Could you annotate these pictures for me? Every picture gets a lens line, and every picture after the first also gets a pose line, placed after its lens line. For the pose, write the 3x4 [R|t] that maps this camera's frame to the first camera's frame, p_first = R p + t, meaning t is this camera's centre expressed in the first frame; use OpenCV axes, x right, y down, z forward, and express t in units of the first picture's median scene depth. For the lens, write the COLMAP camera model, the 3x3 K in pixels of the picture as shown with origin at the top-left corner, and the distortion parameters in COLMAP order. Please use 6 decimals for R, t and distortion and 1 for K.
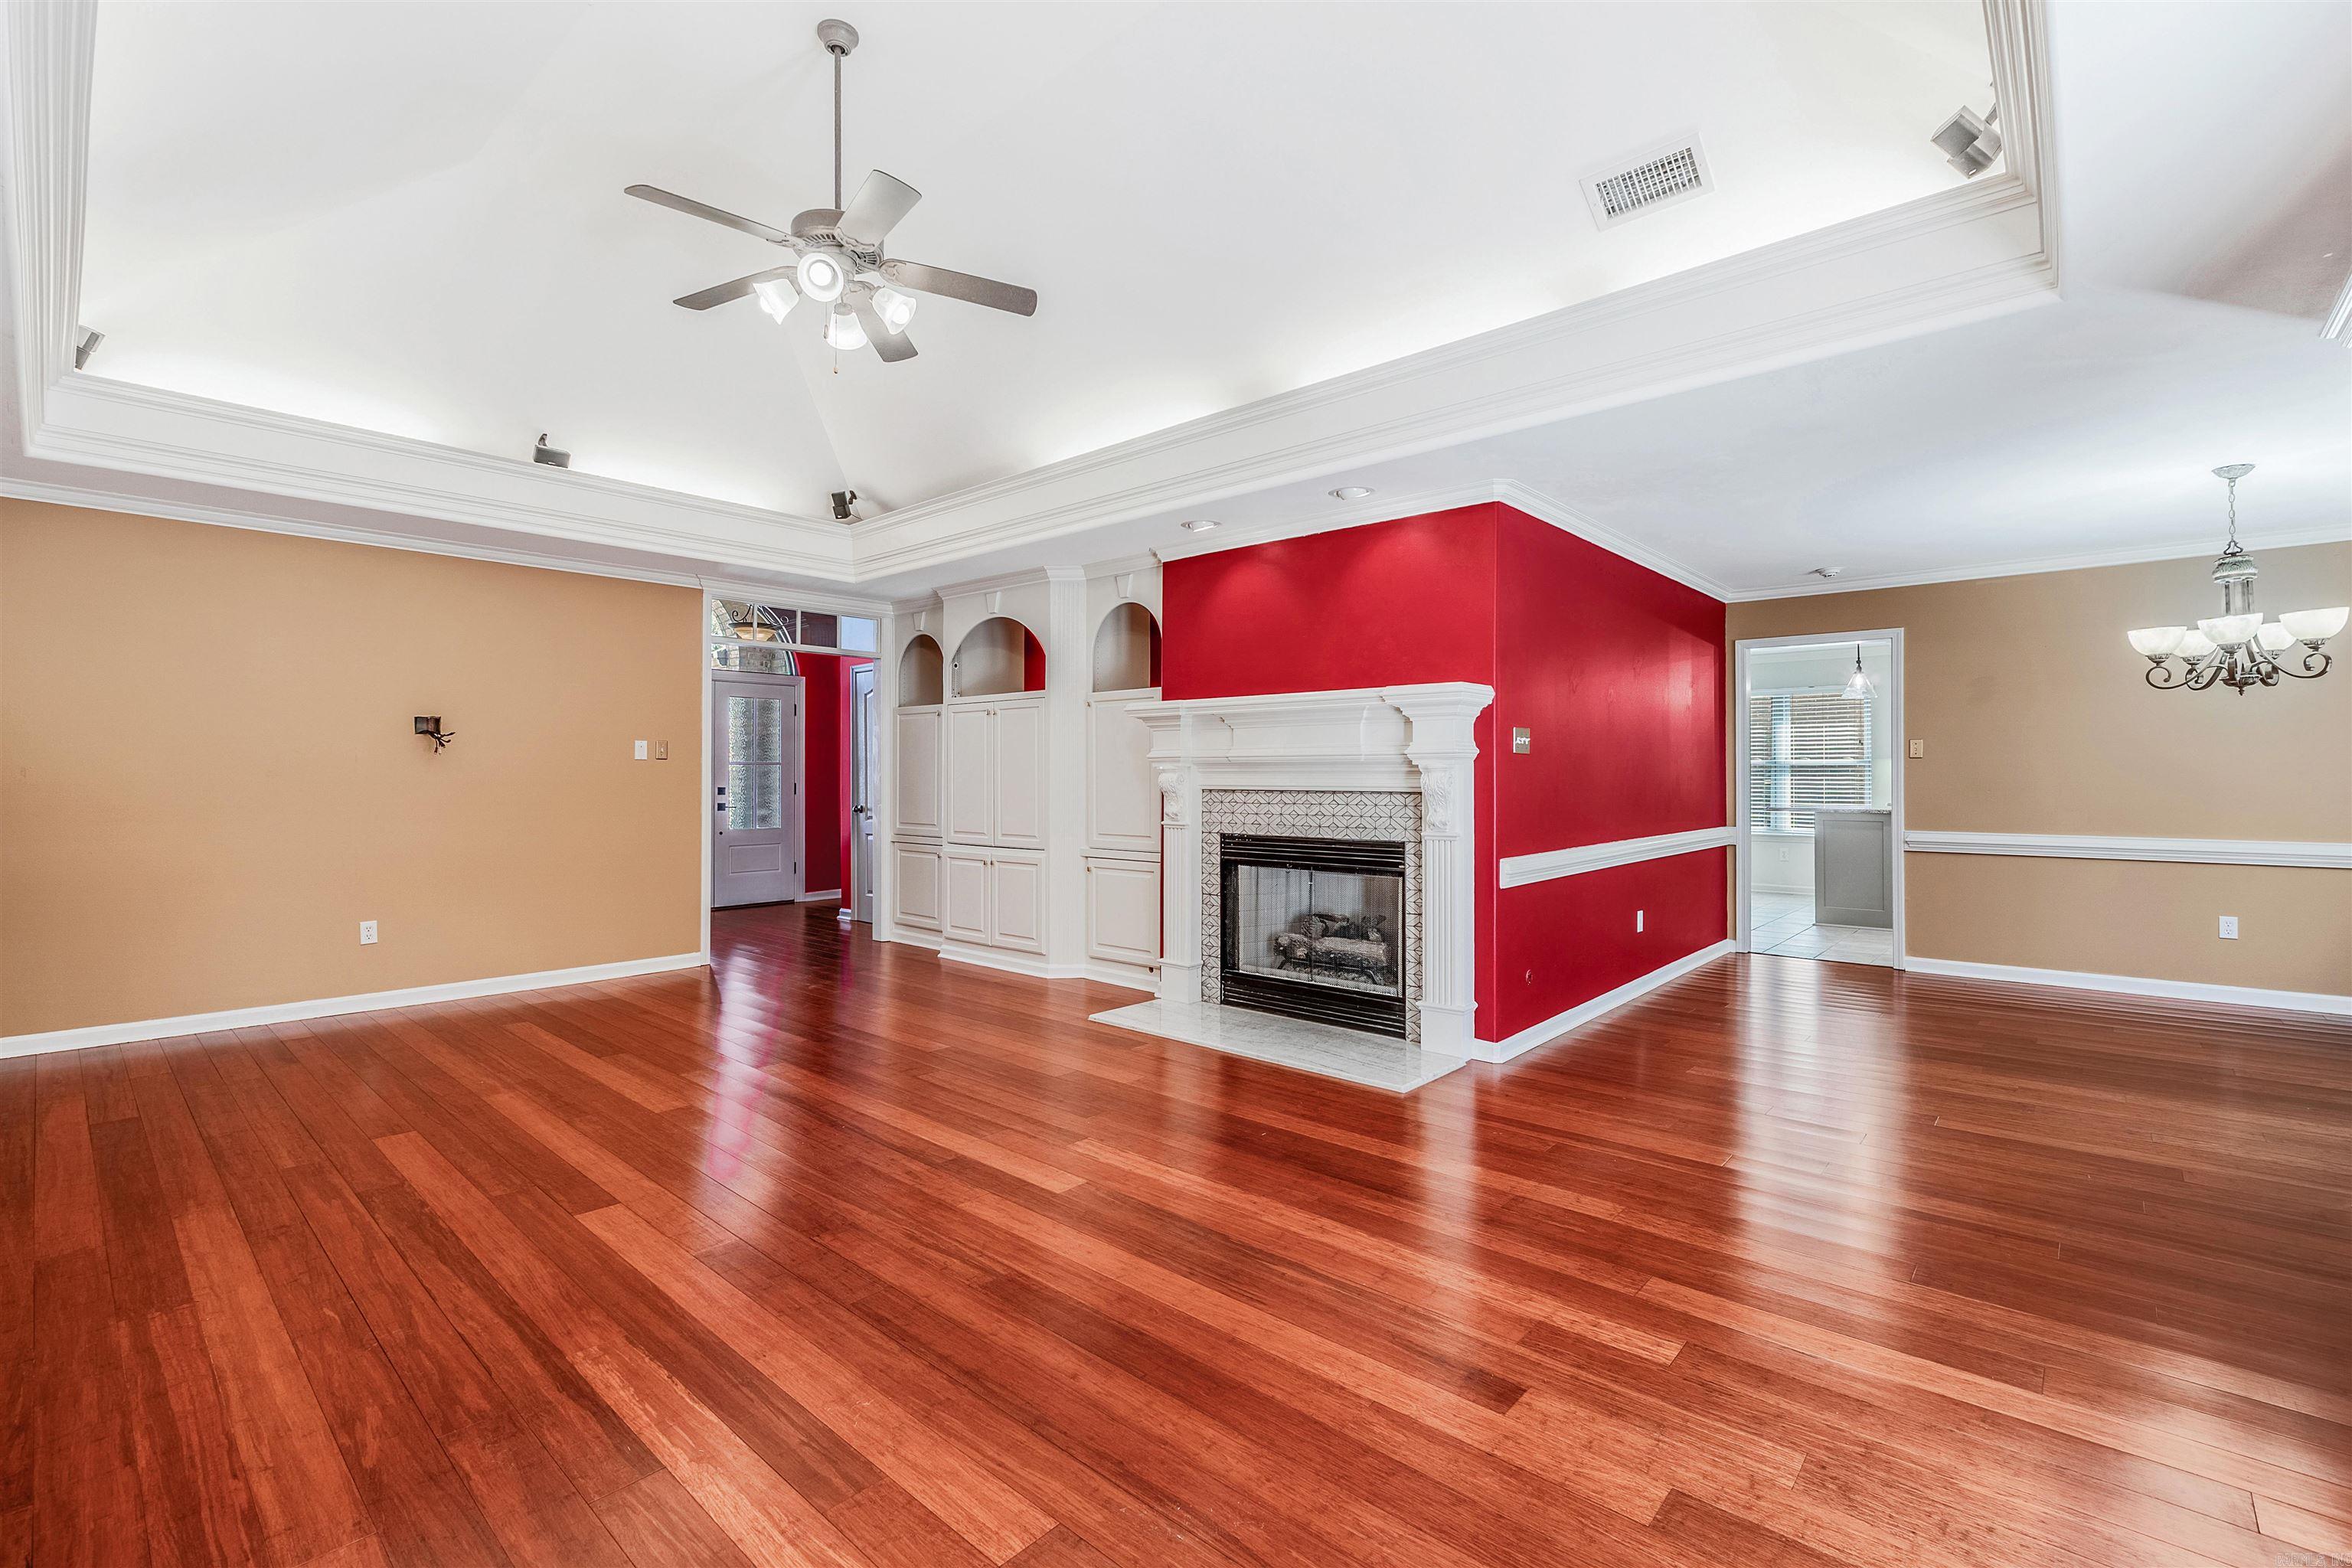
lens RADIAL K [[1027.2, 0, 1183.8], [0, 1027.2, 772.3], [0, 0, 1]] dist [-0.001237, -0.000288]
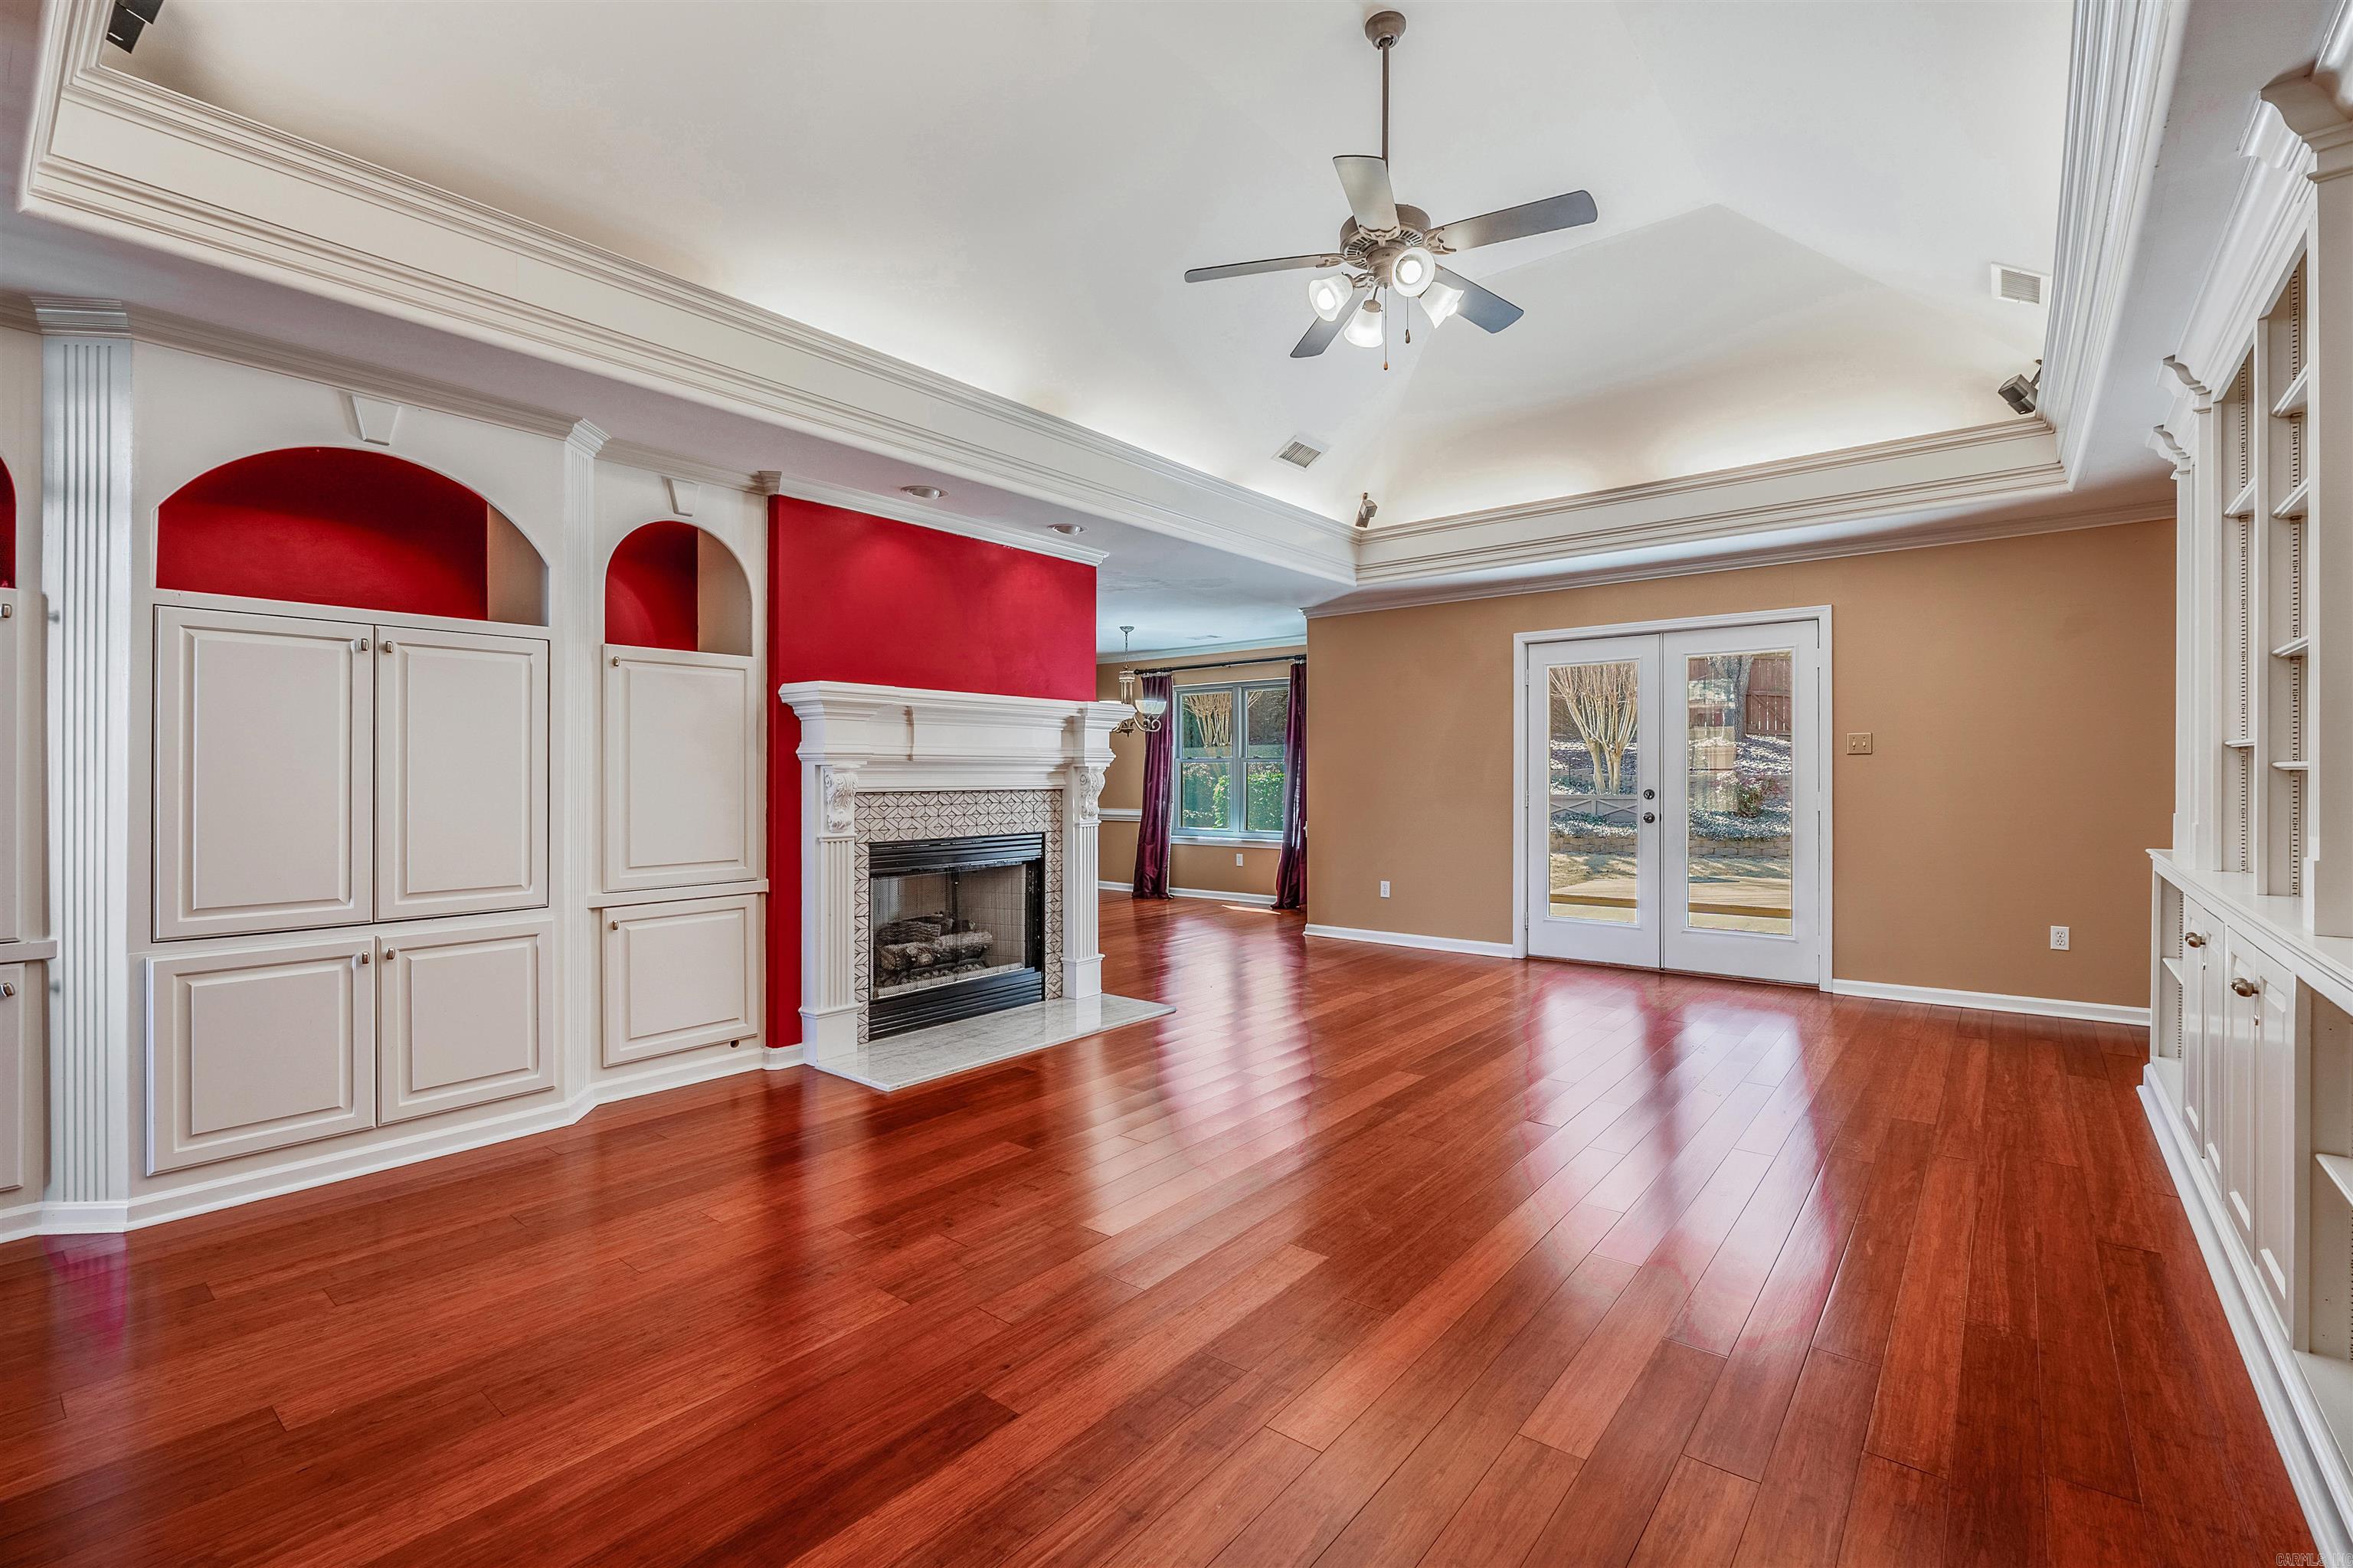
lens RADIAL K [[1025.1, 0, 1167.6], [0, 1025.1, 773.3], [0, 0, 1]] dist [-0.003224, -0.000172]
pose [[-0.040304, 0.002303, 0.999185, -1.132383], [0.000408, 0.999997, -0.002288, 0.004136], [-0.999187, 0.000316, -0.040305, 1.067952]]
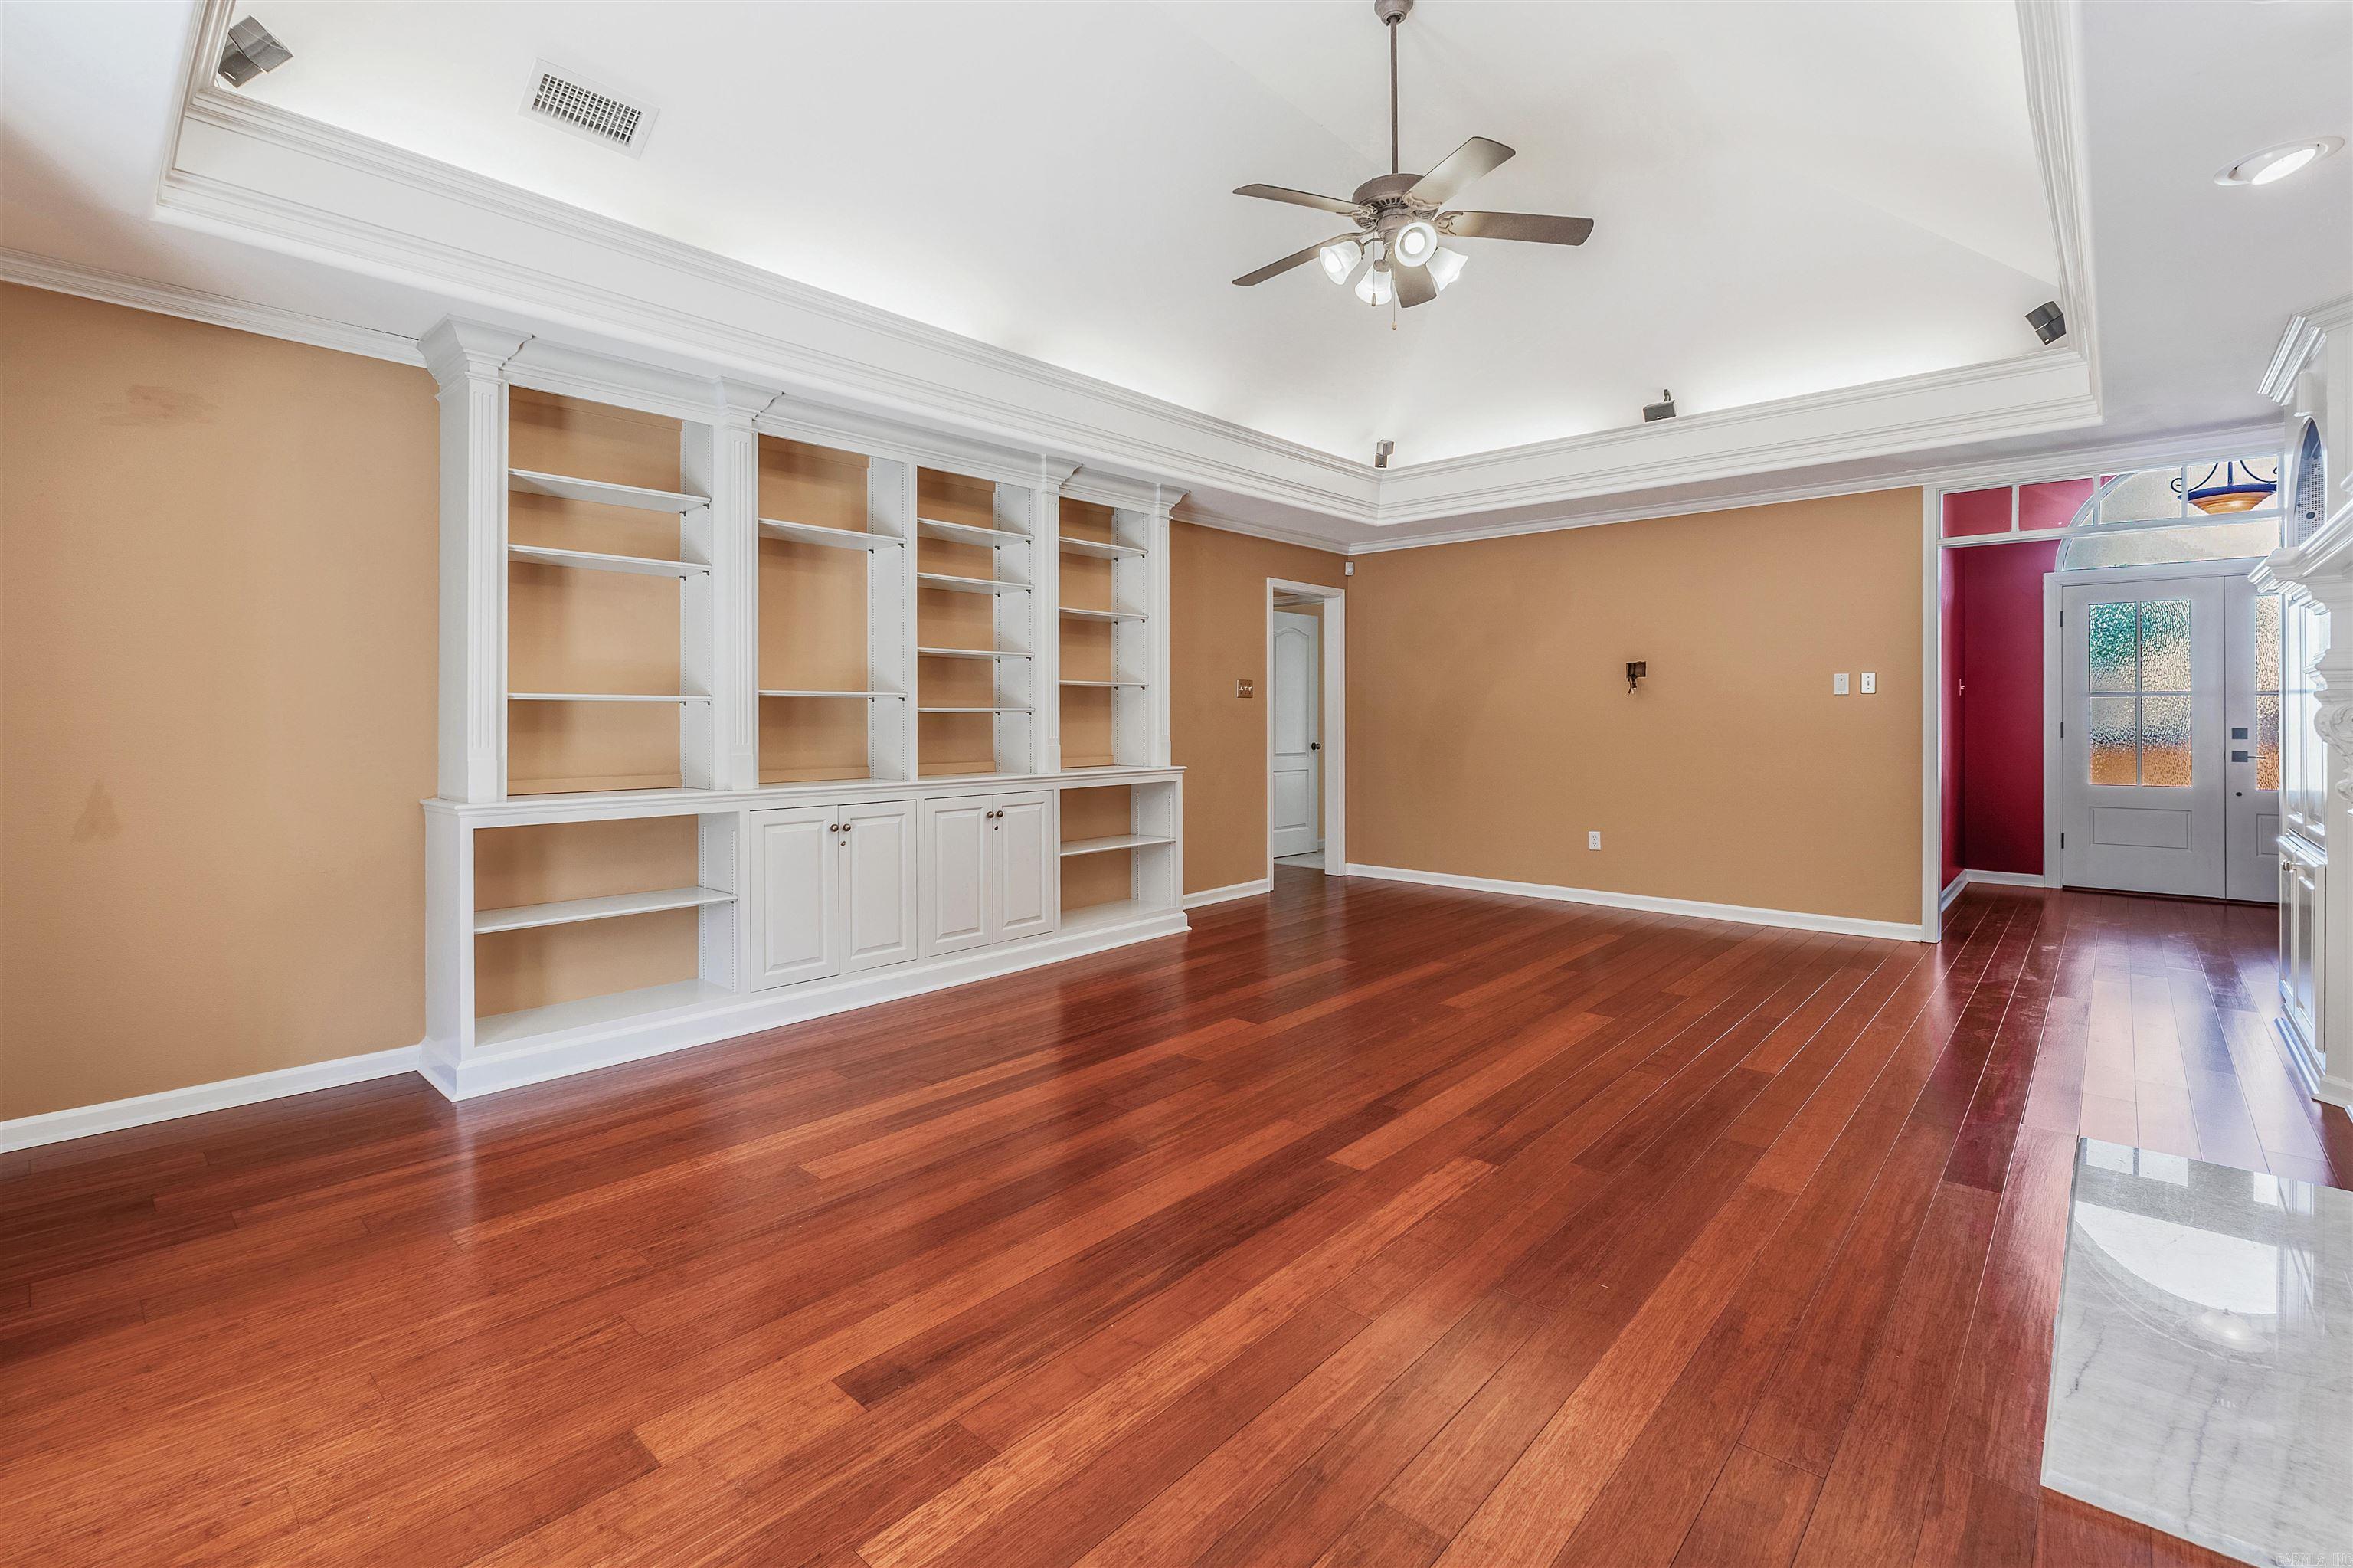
lens RADIAL K [[1056.5, 0, 1151.1], [0, 1056.5, 719.9], [0, 0, 1]] dist [0.000891, 0.000491]
pose [[-0.021370, 0.004732, -0.999760, 0.641358], [0.005755, 0.999973, 0.004610, 0.003990], [0.999755, -0.005656, -0.021397, 0.658782]]
